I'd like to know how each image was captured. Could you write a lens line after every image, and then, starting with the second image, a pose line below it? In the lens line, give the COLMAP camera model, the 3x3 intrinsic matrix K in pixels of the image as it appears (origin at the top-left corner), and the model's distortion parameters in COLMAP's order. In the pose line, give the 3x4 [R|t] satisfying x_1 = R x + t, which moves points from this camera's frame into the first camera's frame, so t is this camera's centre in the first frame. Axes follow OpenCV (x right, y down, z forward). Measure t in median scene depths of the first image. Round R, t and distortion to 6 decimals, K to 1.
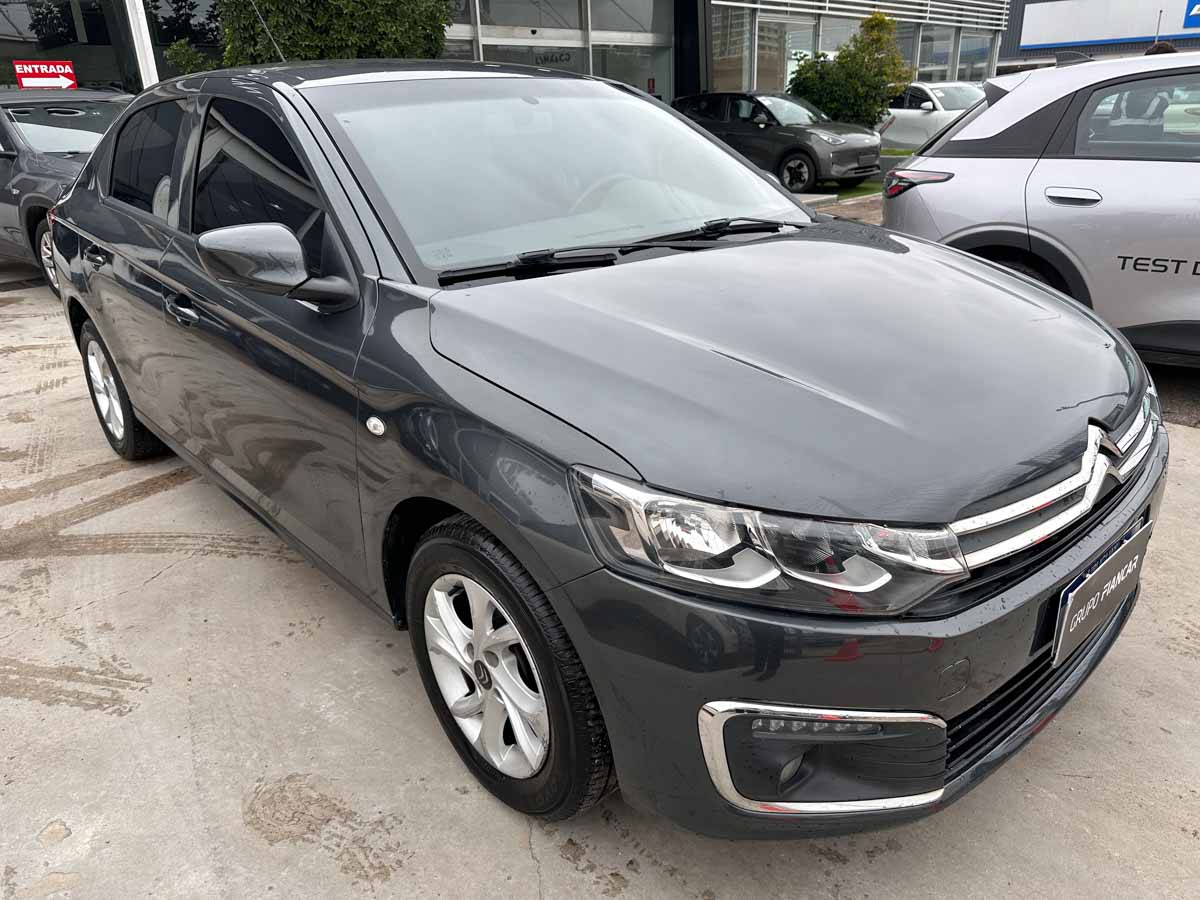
lens RADIAL K [[880.2, 0, 604.7], [0, 880.2, 442.0], [0, 0, 1]] dist [0.009725, -0.002571]
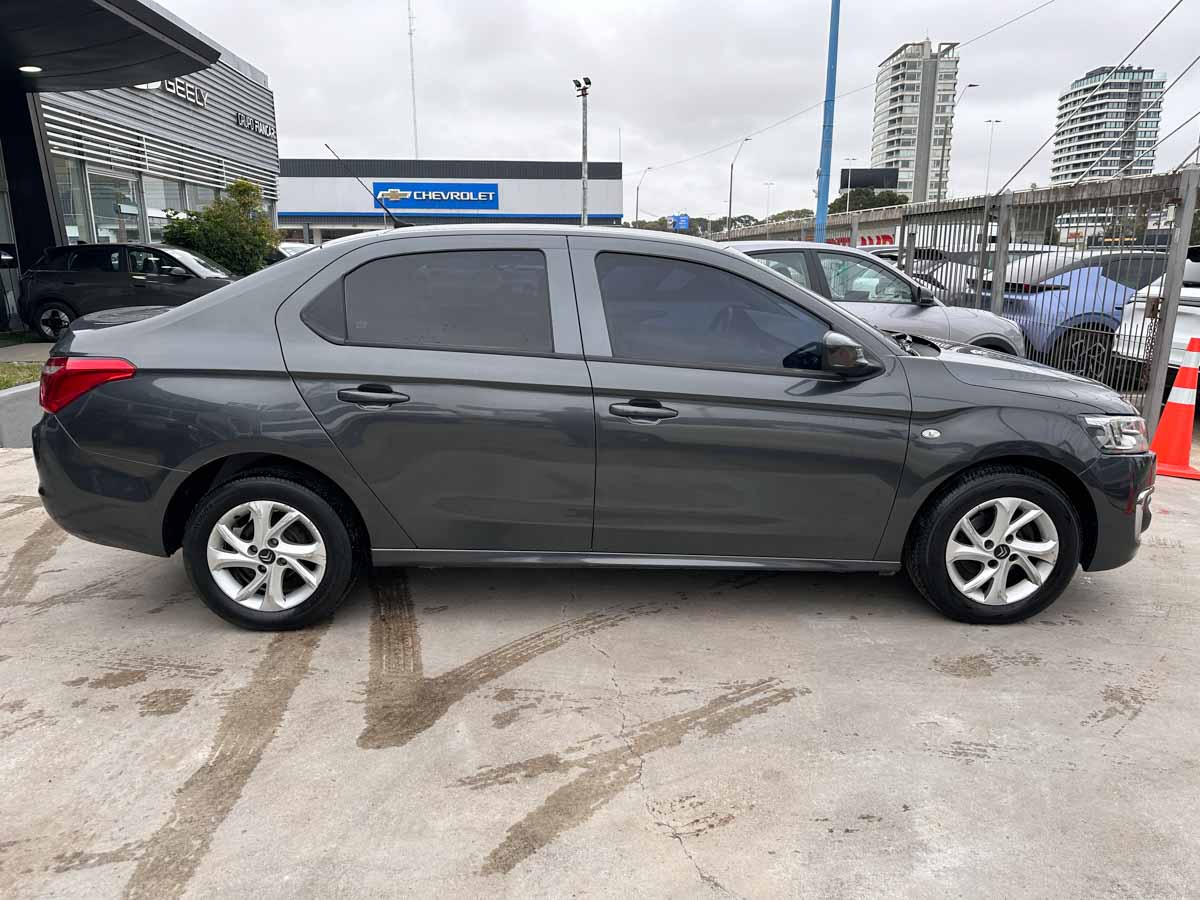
lens RADIAL K [[880.2, 0, 604.3], [0, 880.2, 457.6], [0, 0, 1]] dist [0.009725, -0.002571]
pose [[0.652471, -0.155484, 0.741691, -1.040285], [0.263706, 0.964141, -0.029867, -0.040687], [-0.710451, 0.215076, 0.670076, 0.169962]]
